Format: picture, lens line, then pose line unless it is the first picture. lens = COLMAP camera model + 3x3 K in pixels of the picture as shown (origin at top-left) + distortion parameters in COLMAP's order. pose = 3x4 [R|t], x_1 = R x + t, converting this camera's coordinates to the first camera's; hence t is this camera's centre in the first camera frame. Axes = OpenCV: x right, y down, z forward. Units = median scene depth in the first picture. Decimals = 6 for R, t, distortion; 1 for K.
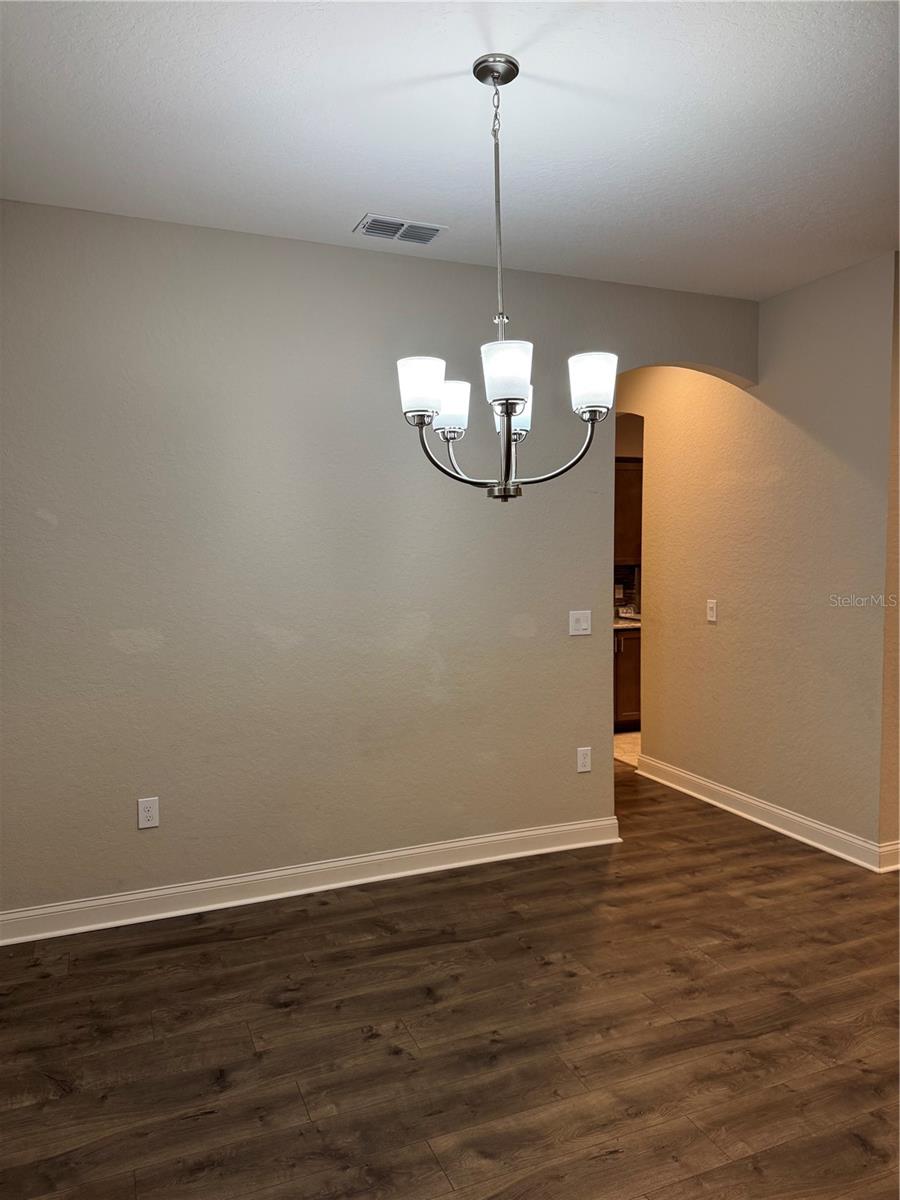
lens RADIAL K [[835.0, 0, 467.0], [0, 835.0, 600.6], [0, 0, 1]] dist [0.057715, -0.070014]
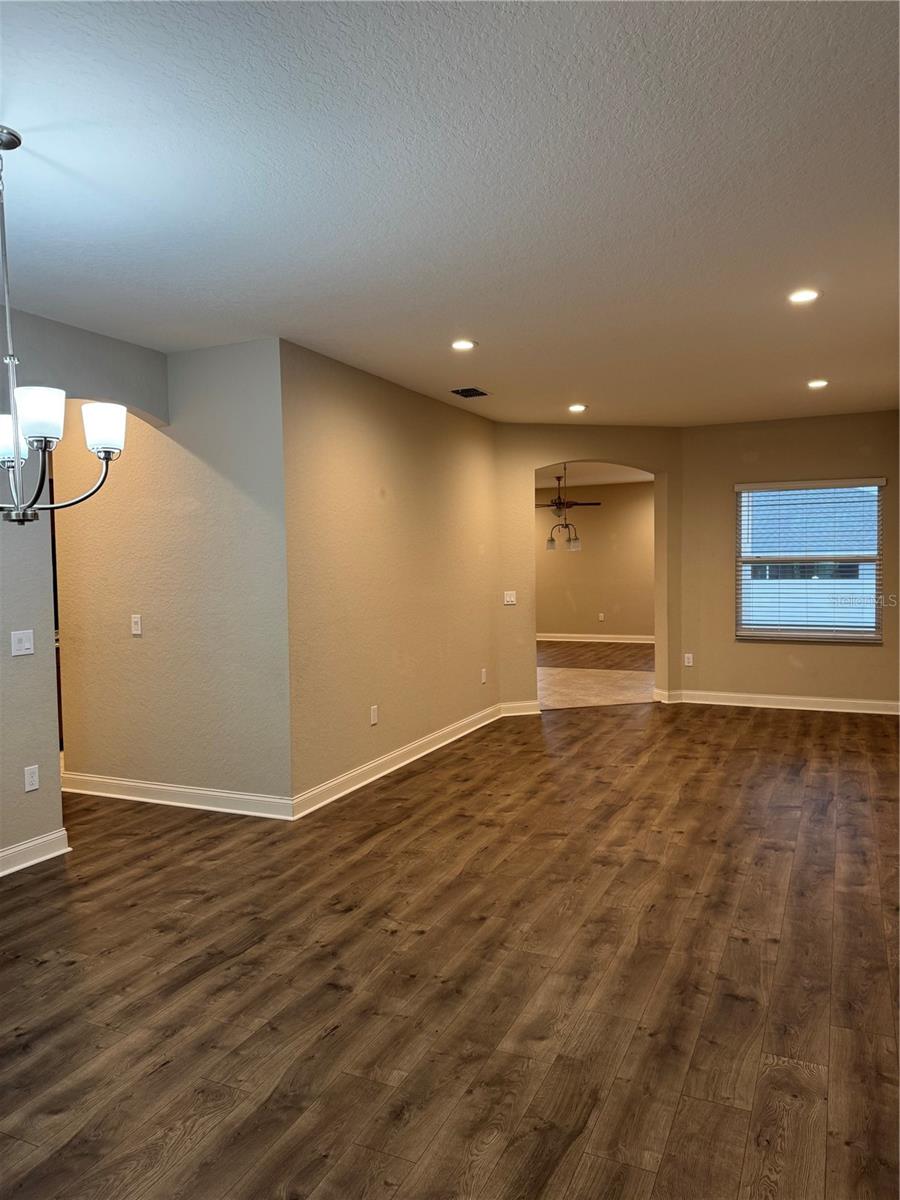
lens RADIAL K [[835.0, 0, 438.5], [0, 835.0, 597.0], [0, 0, 1]] dist [0.057715, -0.070014]
pose [[0.749472, -0.039497, 0.660856, -0.232154], [0.059377, 0.998206, -0.007679, 0.013099], [-0.659368, 0.044995, 0.750473, -0.149933]]
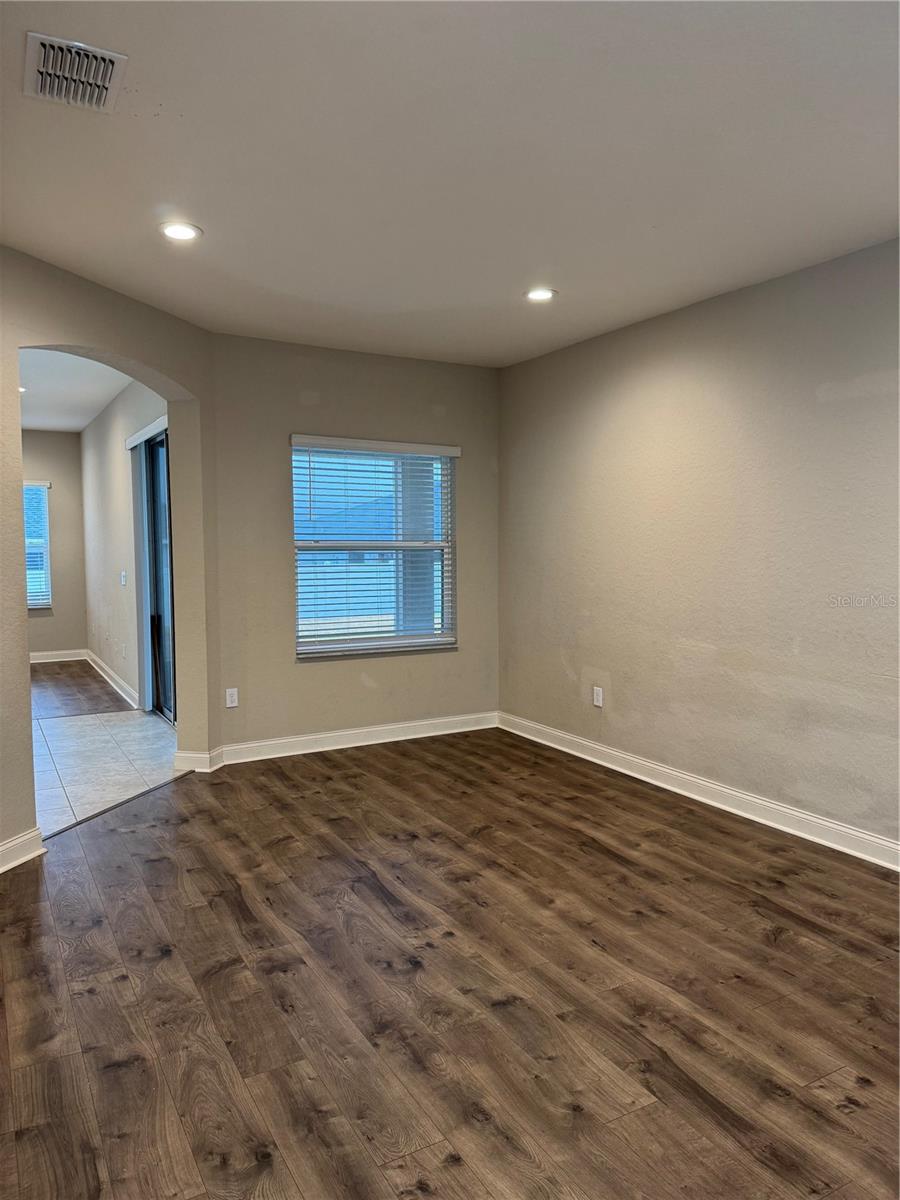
lens RADIAL K [[835.0, 0, 445.7], [0, 835.0, 601.5], [0, 0, 1]] dist [0.057715, -0.070014]
pose [[-0.107370, -0.073174, 0.991523, 0.438543], [0.074595, 0.993884, 0.081426, -0.080794], [-0.991417, 0.082705, -0.101255, 1.231998]]
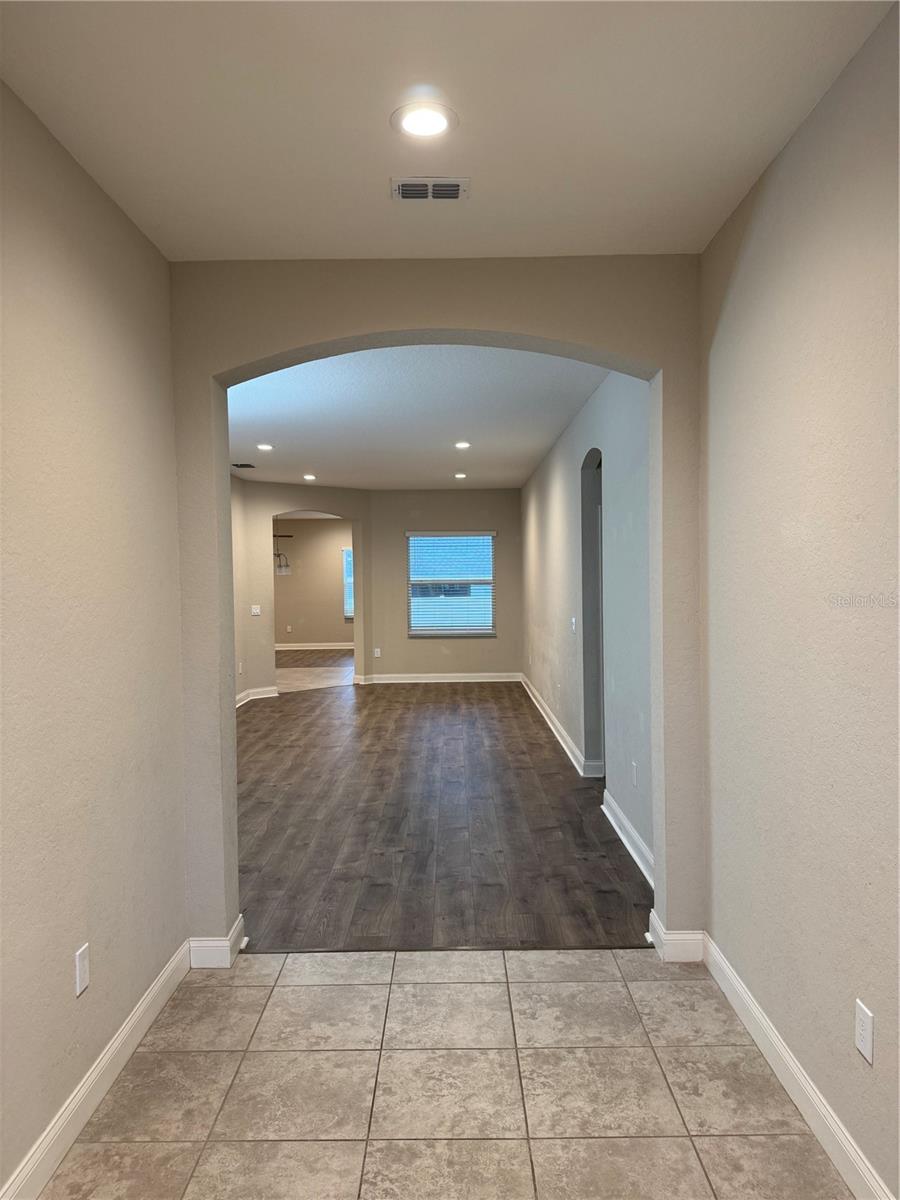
lens RADIAL K [[835.0, 0, 451.8], [0, 835.0, 589.9], [0, 0, 1]] dist [0.057715, -0.070014]
pose [[0.390241, -0.018501, 0.920527, -1.354706], [0.074666, 0.997141, -0.011612, 0.026390], [-0.917680, 0.073264, 0.390506, -0.510020]]
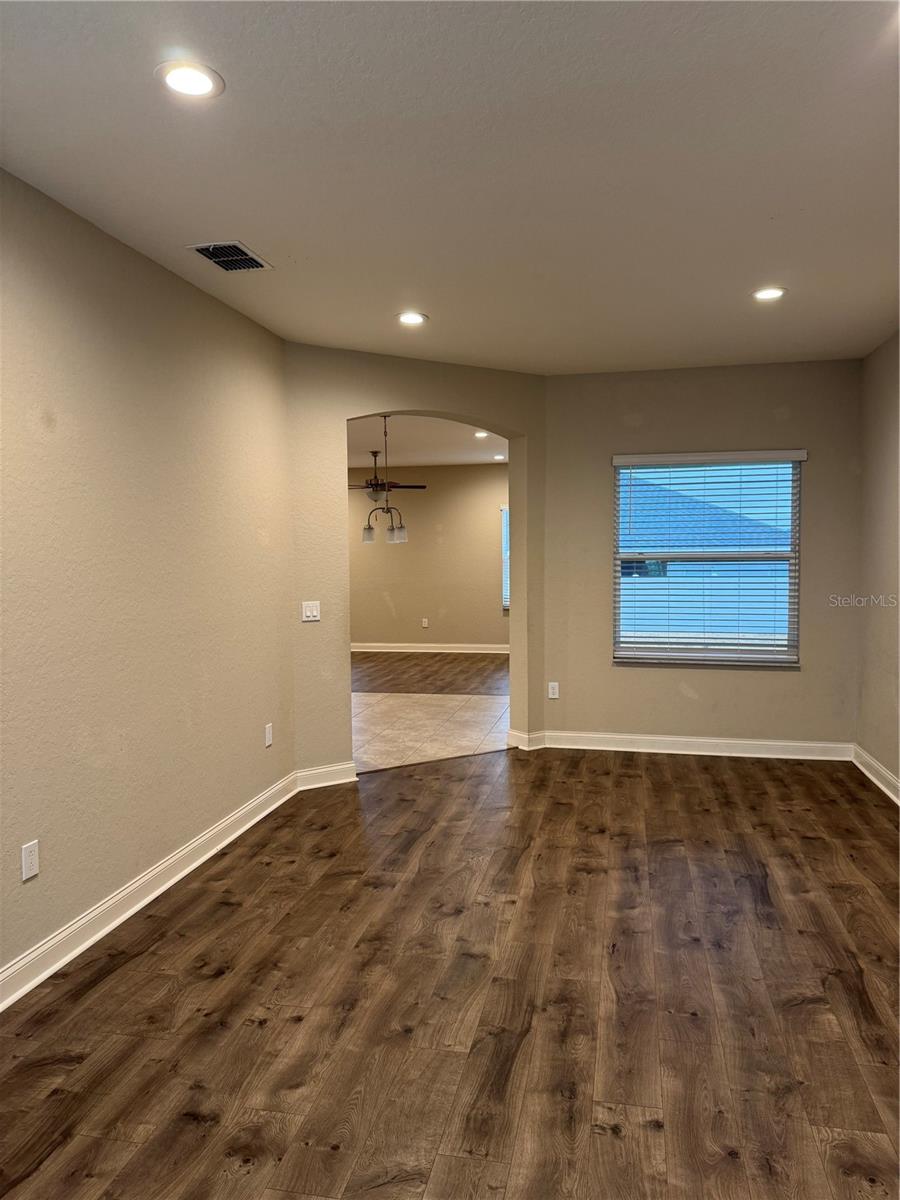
lens RADIAL K [[835.0, 0, 462.0], [0, 835.0, 597.0], [0, 0, 1]] dist [0.057715, -0.070014]
pose [[0.558828, -0.047271, 0.827935, 0.450391], [0.063097, 0.997904, 0.014387, -0.029166], [-0.826880, 0.044201, 0.560639, 0.472973]]
